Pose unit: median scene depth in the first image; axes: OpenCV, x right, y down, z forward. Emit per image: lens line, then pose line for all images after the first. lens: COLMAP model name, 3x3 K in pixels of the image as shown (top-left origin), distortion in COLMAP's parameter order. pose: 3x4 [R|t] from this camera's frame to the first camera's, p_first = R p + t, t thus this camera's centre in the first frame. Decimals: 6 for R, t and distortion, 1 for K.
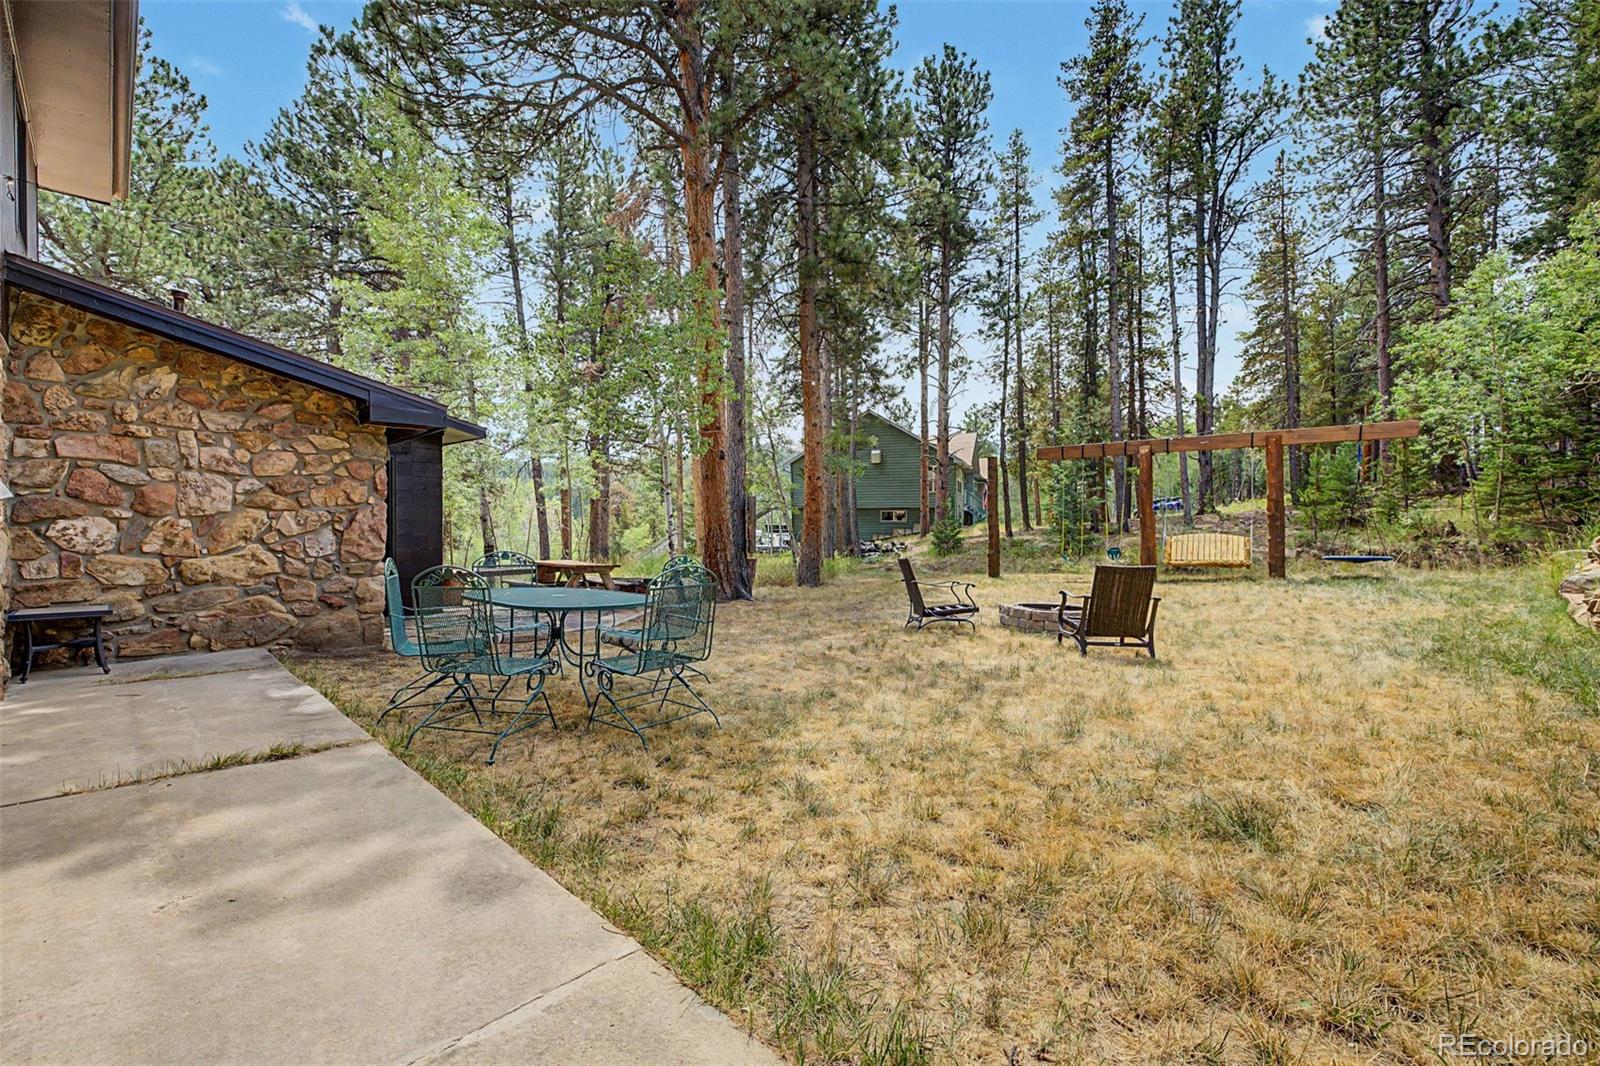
lens RADIAL K [[710.4, 0, 818.3], [0, 710.4, 496.2], [0, 0, 1]] dist [0.017993, -0.004202]
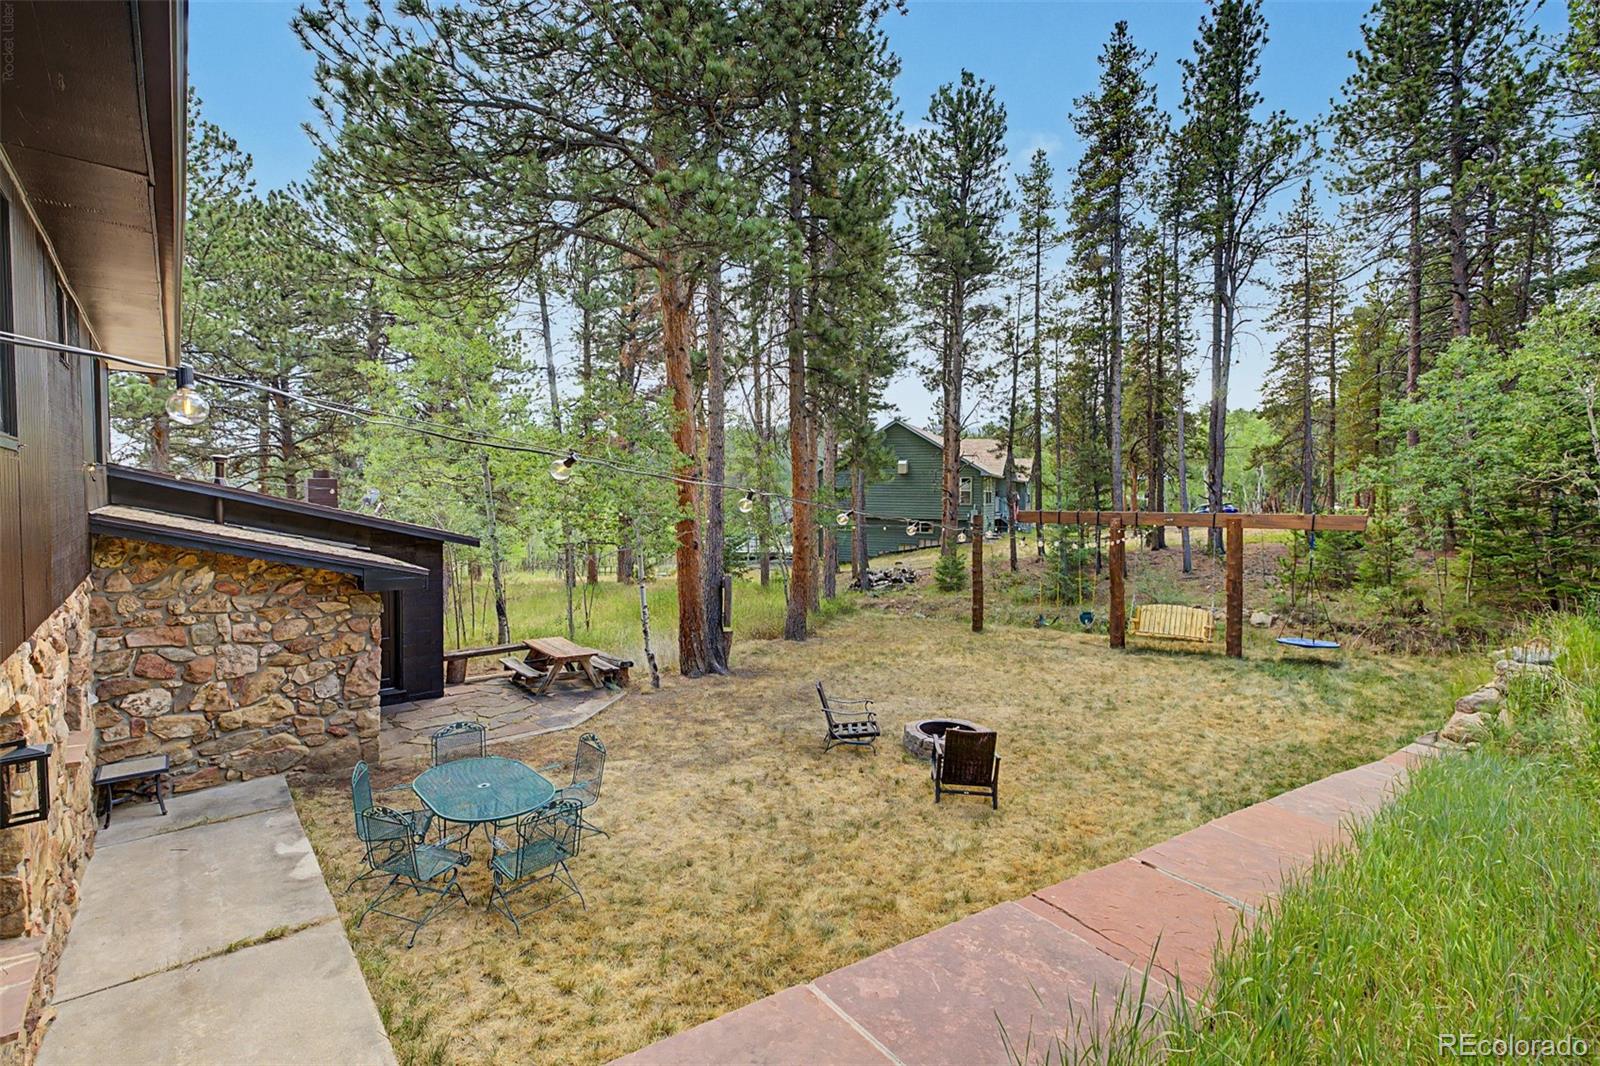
lens RADIAL K [[710.4, 0, 802.0], [0, 710.4, 528.2], [0, 0, 1]] dist [0.017993, -0.004202]
pose [[0.998169, 0.011945, -0.059290, 0.196354], [-0.010108, 0.999462, 0.031187, -0.253042], [0.059631, -0.030531, 0.997754, -0.182093]]
